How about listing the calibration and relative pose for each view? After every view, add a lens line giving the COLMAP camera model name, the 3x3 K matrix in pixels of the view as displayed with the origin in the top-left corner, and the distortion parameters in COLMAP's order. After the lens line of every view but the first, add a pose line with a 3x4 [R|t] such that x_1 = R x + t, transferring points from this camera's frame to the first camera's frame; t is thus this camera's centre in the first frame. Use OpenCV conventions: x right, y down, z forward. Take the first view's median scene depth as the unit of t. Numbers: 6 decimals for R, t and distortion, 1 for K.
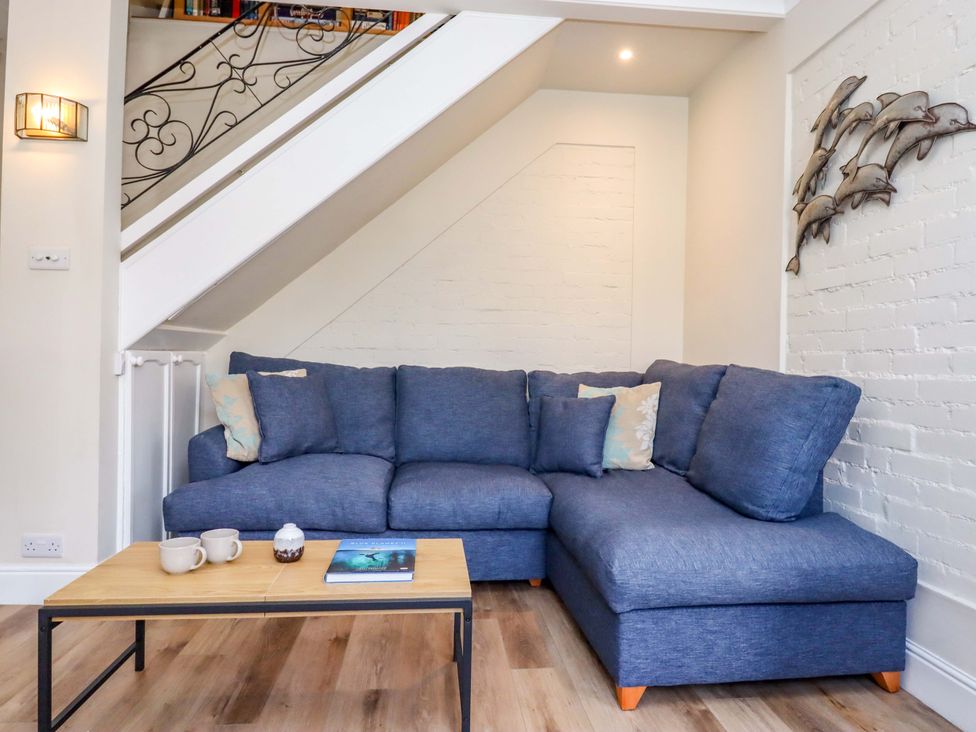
lens RADIAL K [[611.0, 0, 488.0], [0, 611.0, 366.0], [0, 0, 1]] dist [-0.005255, -0.003397]
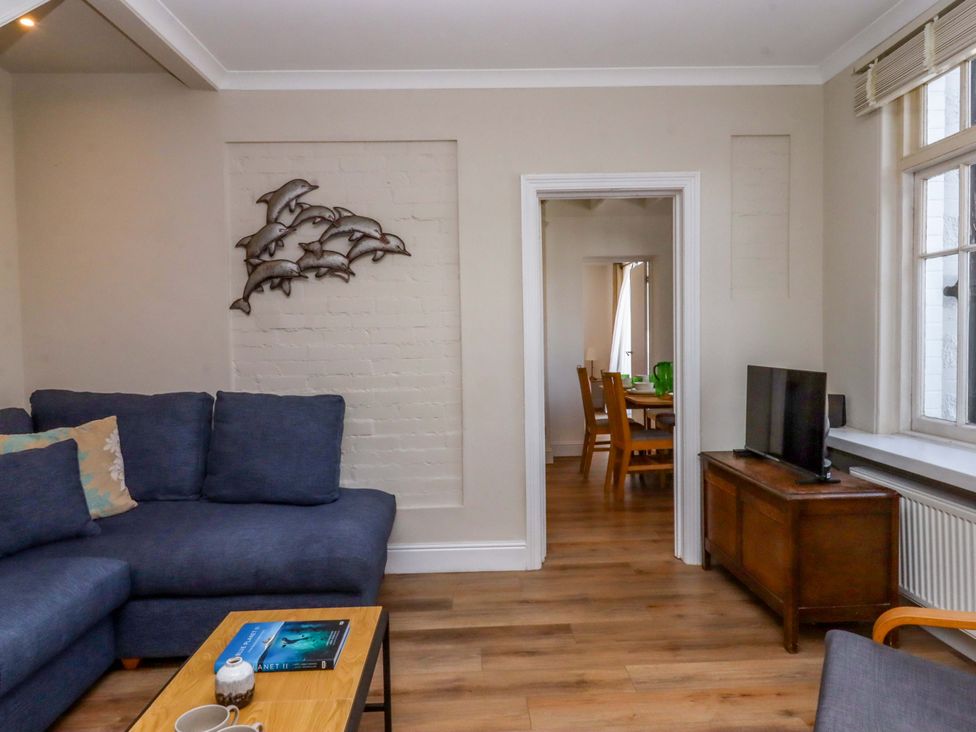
lens RADIAL K [[646.5, 0, 495.5], [0, 646.5, 361.6], [0, 0, 1]] dist [0.004611, -0.013753]
pose [[0.050153, -0.058726, 0.997013, -0.951041], [0.023924, 0.998054, 0.057584, -0.140417], [-0.998455, 0.020965, 0.051460, 0.519449]]
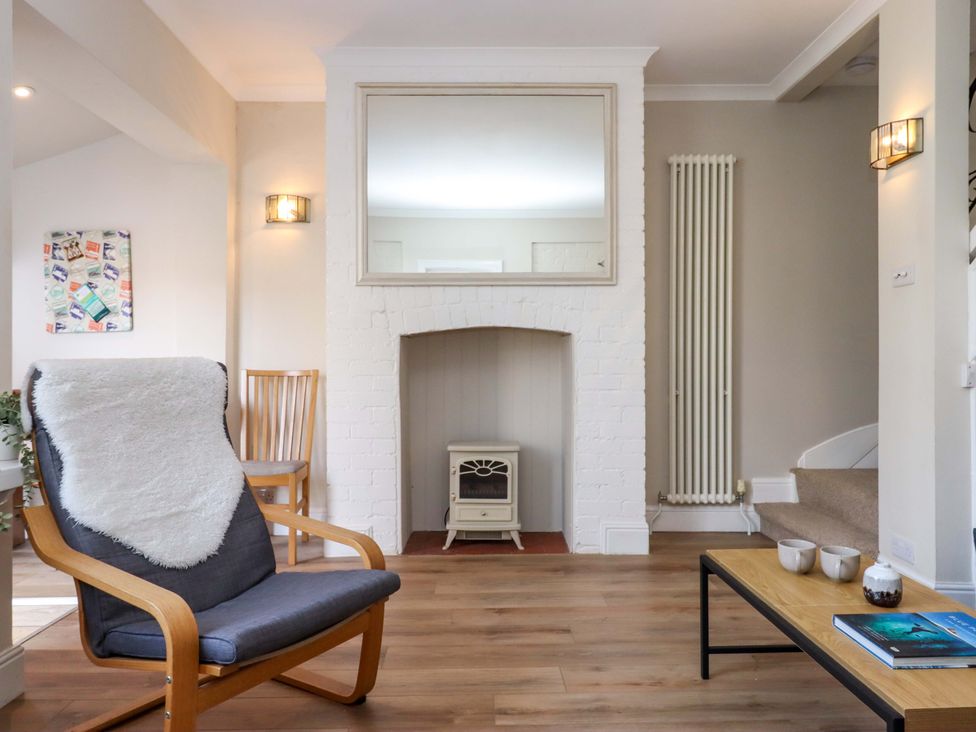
lens RADIAL K [[664.6, 0, 478.7], [0, 664.6, 358.3], [0, 0, 1]] dist [0.003752, -0.028063]
pose [[-0.072096, -0.017145, -0.997250, 0.568386], [-0.003652, 0.999850, -0.016925, -0.012681], [0.997391, 0.002422, -0.072148, 0.420150]]
